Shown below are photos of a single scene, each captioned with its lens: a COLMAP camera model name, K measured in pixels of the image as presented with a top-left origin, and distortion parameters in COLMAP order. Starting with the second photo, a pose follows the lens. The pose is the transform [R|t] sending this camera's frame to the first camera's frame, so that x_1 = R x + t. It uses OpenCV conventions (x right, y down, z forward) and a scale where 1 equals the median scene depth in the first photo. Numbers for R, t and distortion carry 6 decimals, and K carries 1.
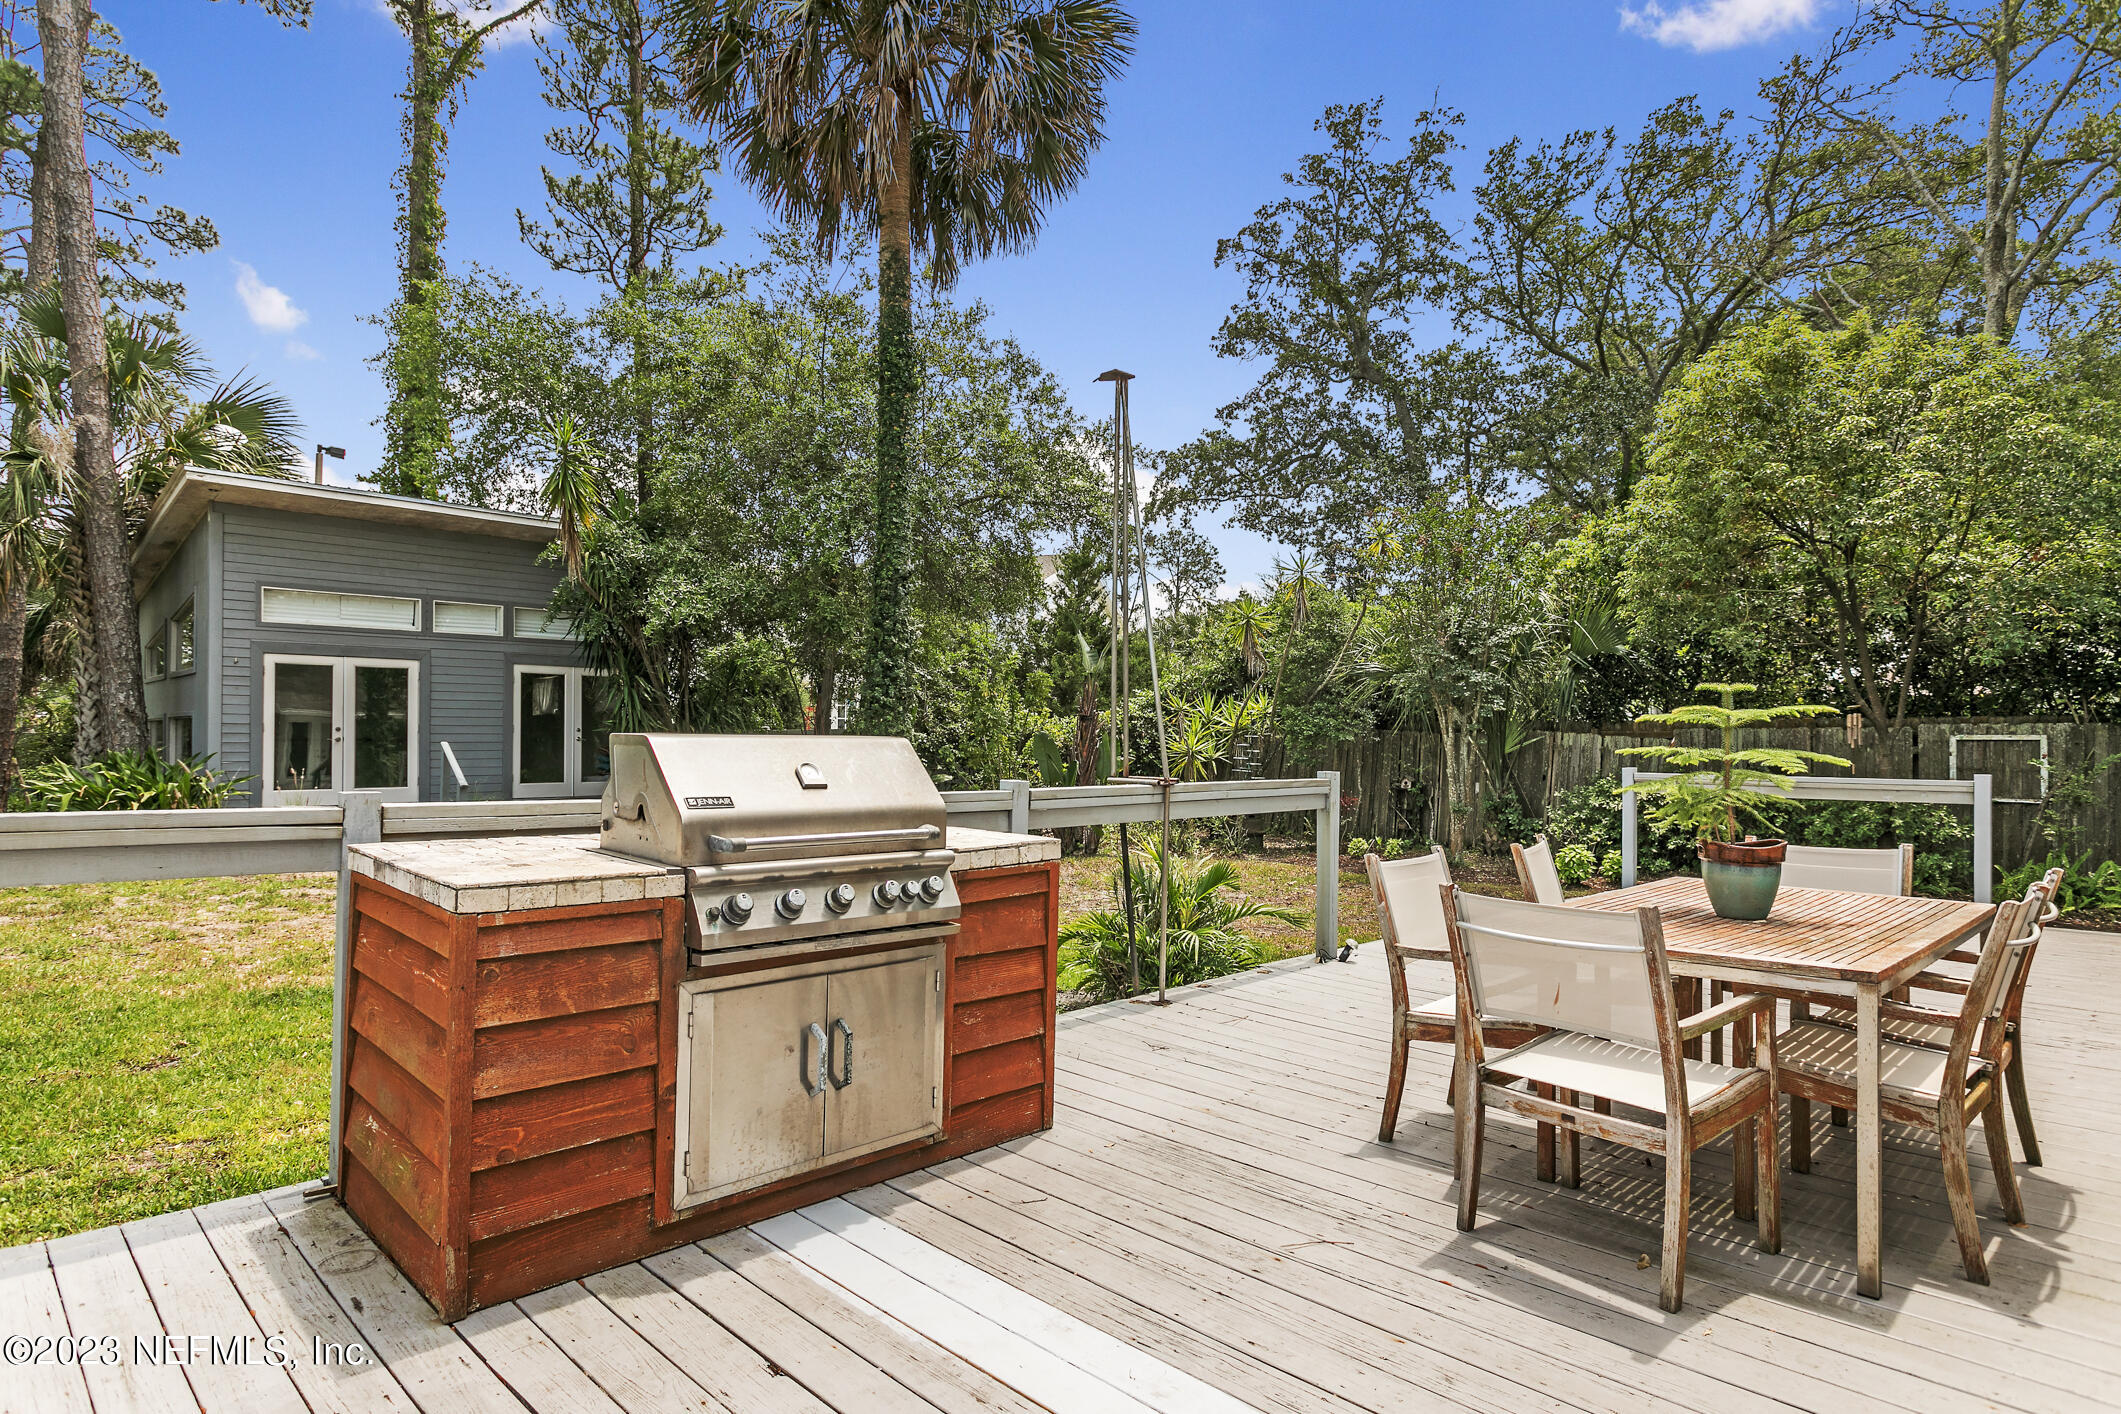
lens RADIAL K [[1195.1, 0, 1060.7], [0, 1195.1, 720.1], [0, 0, 1]] dist [0.012799, 0.001041]
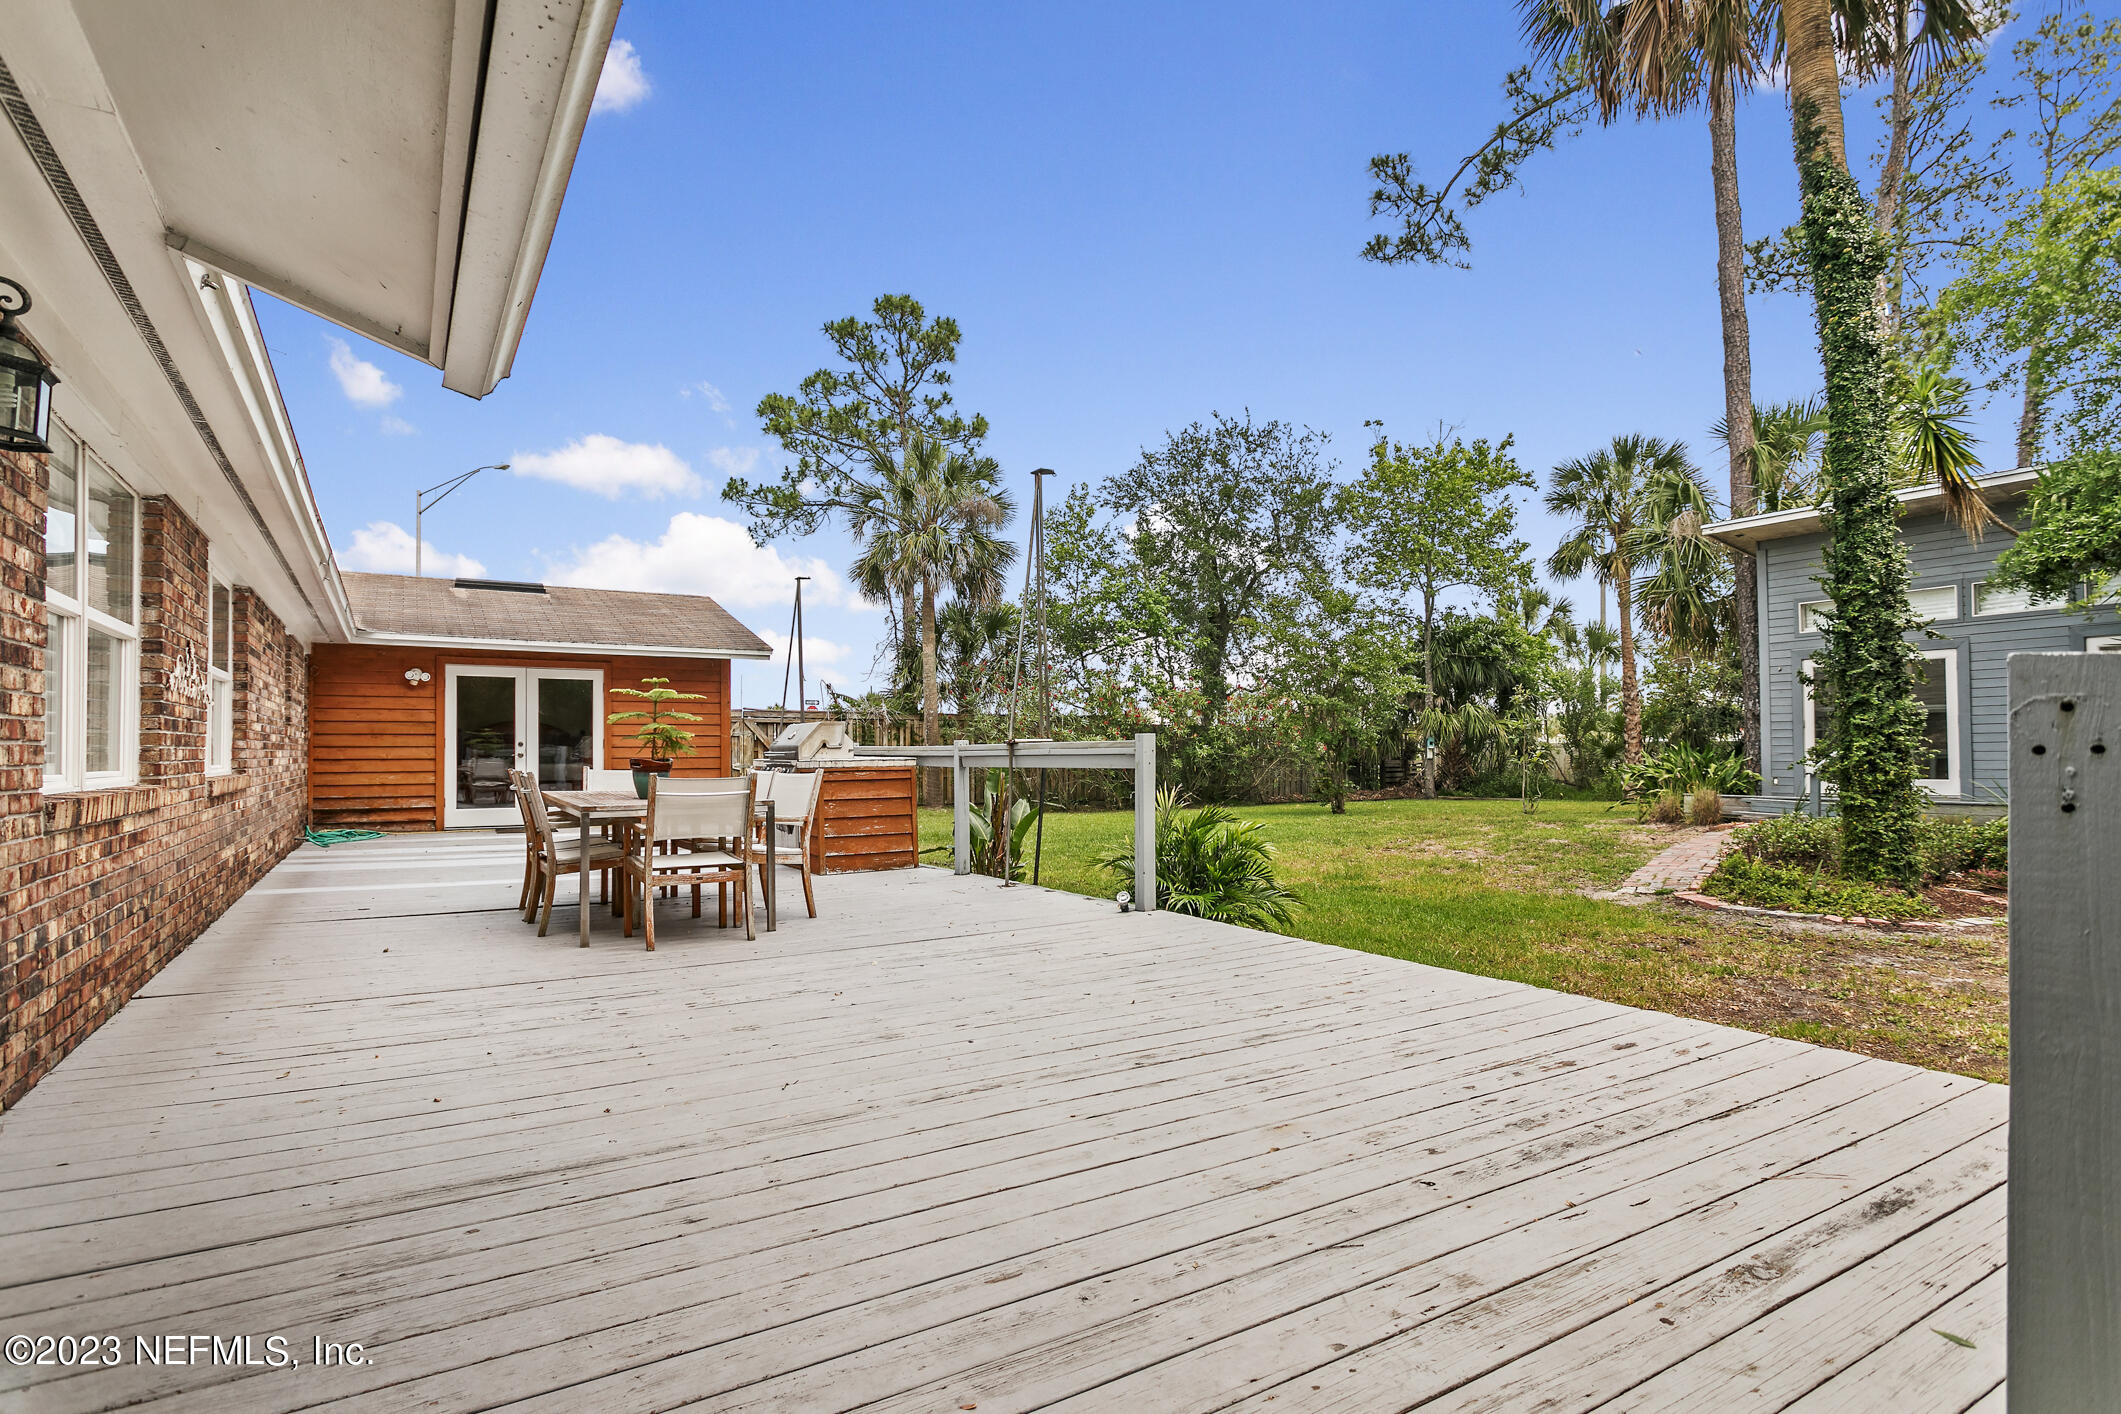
lens RADIAL K [[1044.8, 0, 1044.1], [0, 1044.8, 736.9], [0, 0, 1]] dist [-0.003465, 0.001579]
pose [[-0.236484, -0.021372, -0.971400, 0.469356], [0.022629, 0.999366, -0.027497, 0.028624], [0.971372, -0.028485, -0.235850, 0.501162]]
